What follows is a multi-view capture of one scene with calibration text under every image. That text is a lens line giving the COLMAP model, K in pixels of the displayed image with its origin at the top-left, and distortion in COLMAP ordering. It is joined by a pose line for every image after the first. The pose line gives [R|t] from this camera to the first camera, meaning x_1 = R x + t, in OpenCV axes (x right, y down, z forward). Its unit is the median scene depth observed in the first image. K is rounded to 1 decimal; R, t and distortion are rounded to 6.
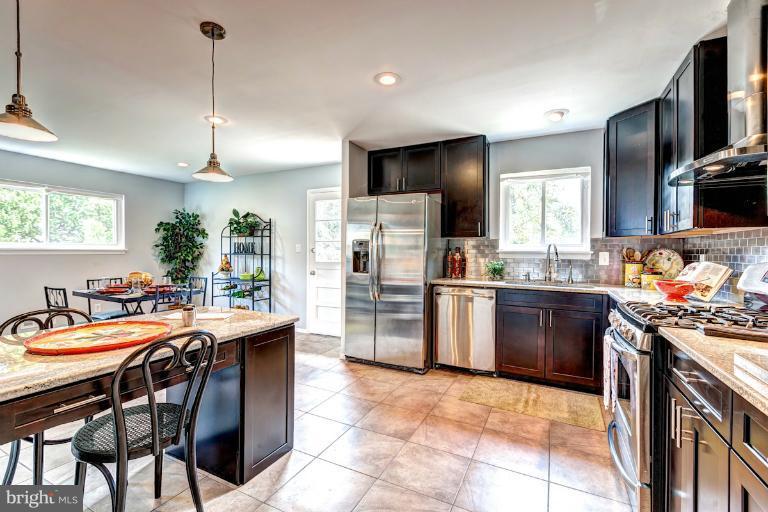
lens RADIAL K [[343.4, 0, 382.8], [0, 343.4, 252.4], [0, 0, 1]] dist [-0.001509, -0.000025]
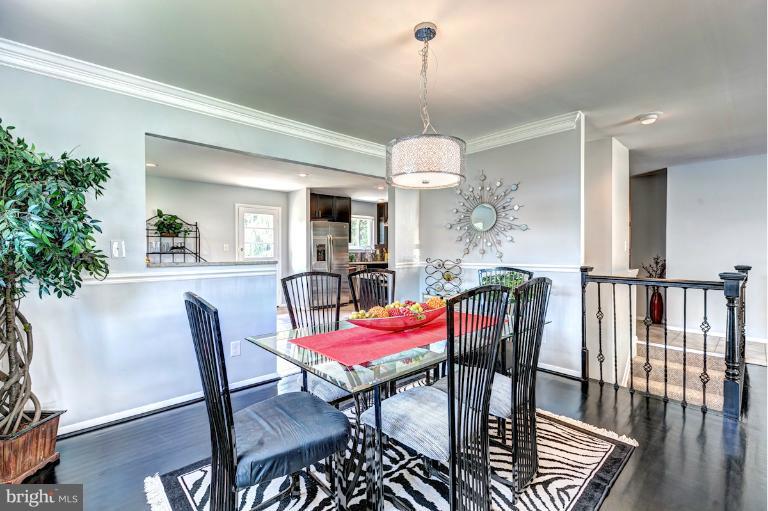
lens RADIAL K [[343.4, 0, 383.8], [0, 343.4, 251.8], [0, 0, 1]] dist [-0.001509, -0.000025]
pose [[0.345433, -0.016032, 0.938306, -1.163132], [0.008523, 0.999866, 0.013946, -0.011049], [-0.938405, 0.003180, 0.345523, 0.034875]]
